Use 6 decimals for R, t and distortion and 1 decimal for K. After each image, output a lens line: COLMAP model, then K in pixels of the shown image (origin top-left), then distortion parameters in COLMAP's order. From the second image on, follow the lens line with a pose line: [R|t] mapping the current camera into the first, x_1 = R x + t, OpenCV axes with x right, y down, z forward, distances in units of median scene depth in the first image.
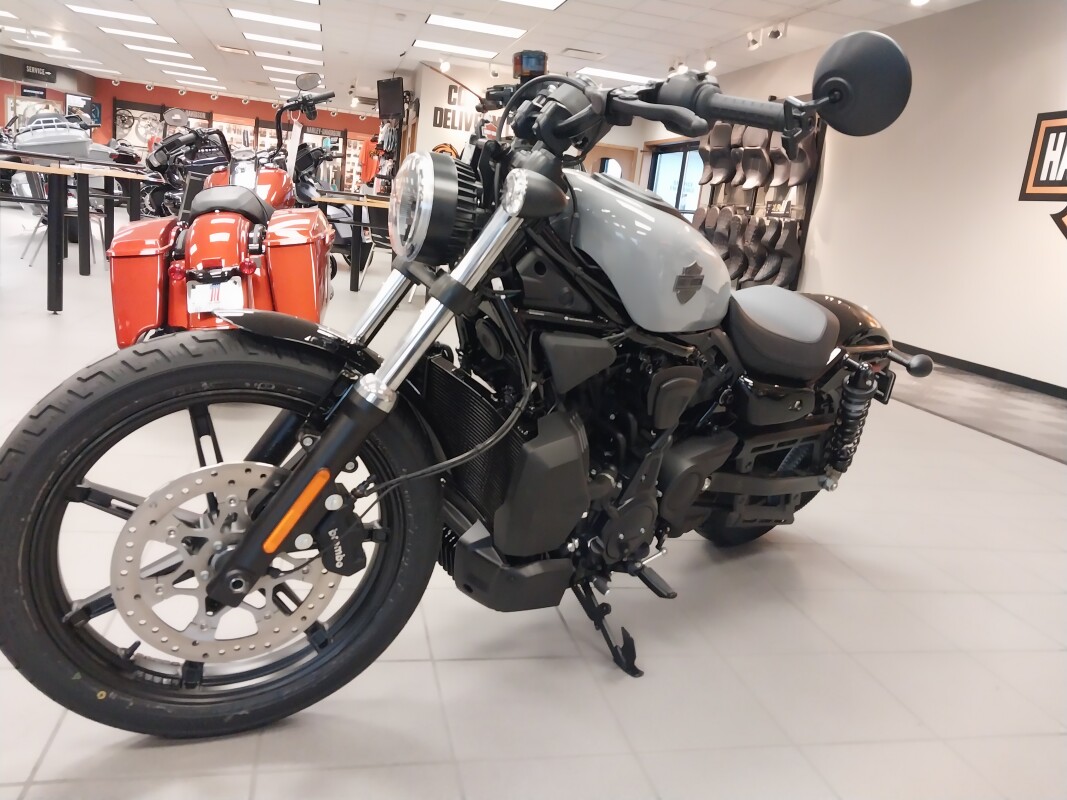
lens RADIAL K [[844.6, 0, 534.5], [0, 844.6, 391.5], [0, 0, 1]] dist [0.031570, -0.047615]
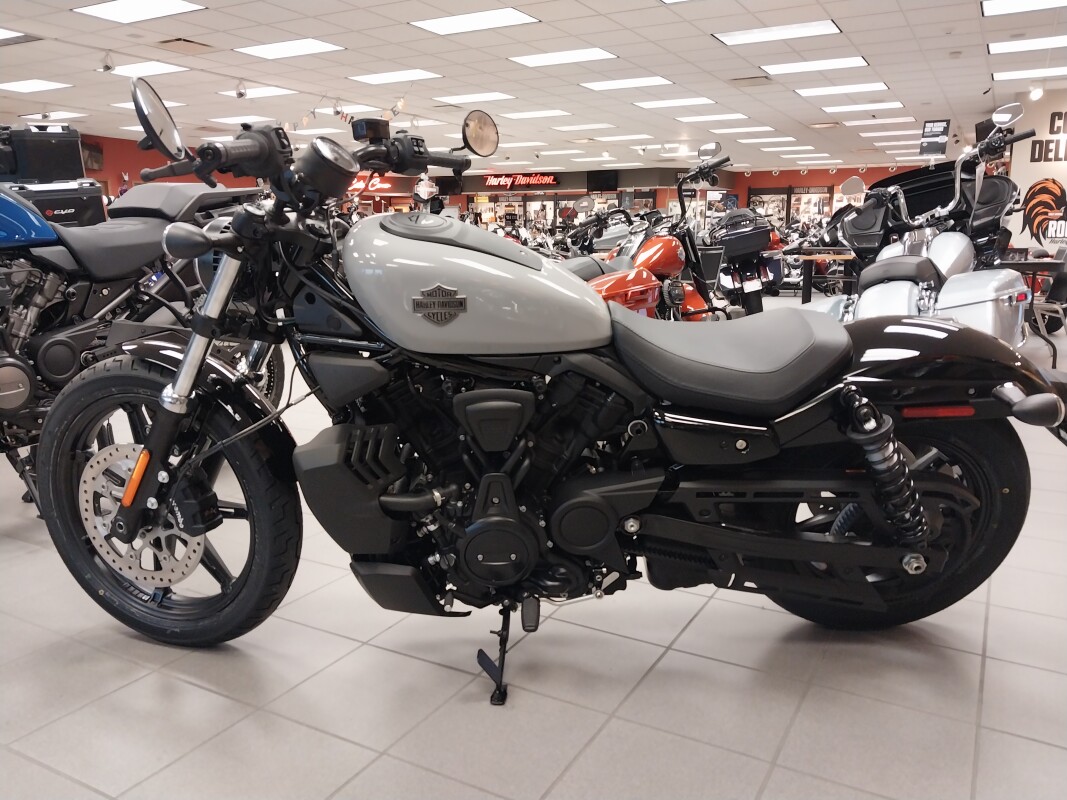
lens RADIAL K [[844.6, 0, 572.8], [0, 844.6, 393.4], [0, 0, 1]] dist [0.031570, -0.047615]
pose [[0.734439, 0.006916, -0.678639, 0.134892], [-0.059245, 0.996784, -0.053958, 0.003517], [0.676083, 0.079835, 0.732487, 0.048800]]
